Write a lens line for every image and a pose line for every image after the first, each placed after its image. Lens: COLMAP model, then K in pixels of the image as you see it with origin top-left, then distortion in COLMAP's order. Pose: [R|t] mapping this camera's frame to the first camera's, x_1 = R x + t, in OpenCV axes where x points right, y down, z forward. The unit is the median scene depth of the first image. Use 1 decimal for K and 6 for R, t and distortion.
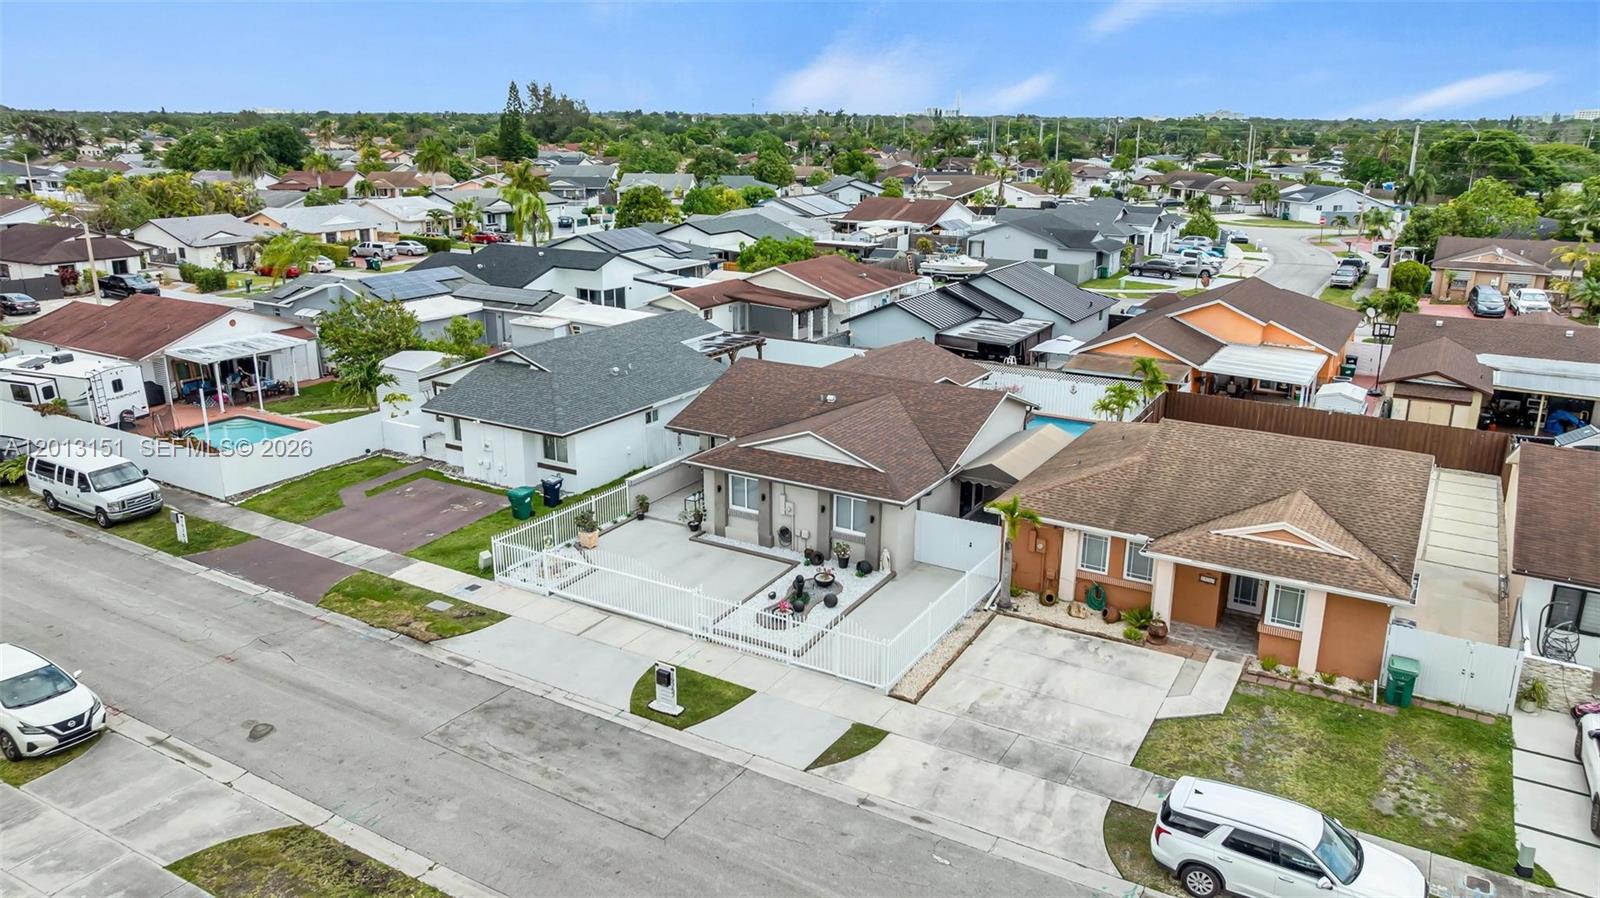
lens RADIAL K [[1122.8, 0, 803.7], [0, 1122.8, 447.1], [0, 0, 1]] dist [-0.017631, 0.004145]
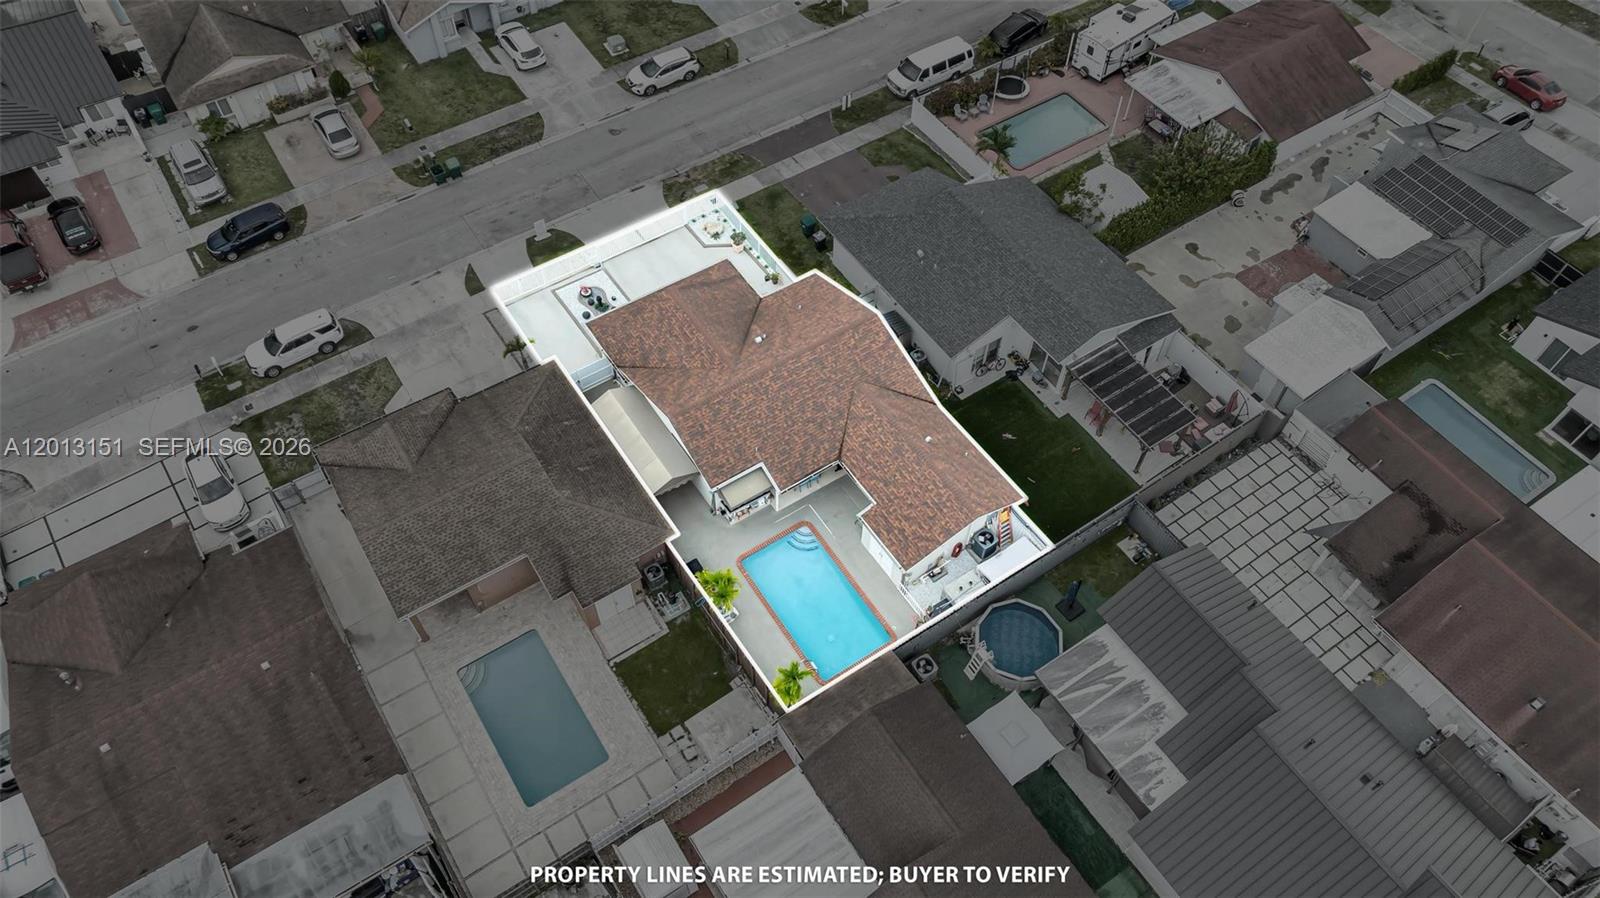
lens RADIAL K [[1122.8, 0, 803.7], [0, 1122.8, 447.1], [0, 0, 1]] dist [-0.017631, 0.004145]
pose [[-0.432124, 0.727629, -0.532753, 0.937696], [-0.274294, 0.456720, 0.846268, -1.315510], [0.859088, 0.511824, 0.002225, 1.345328]]
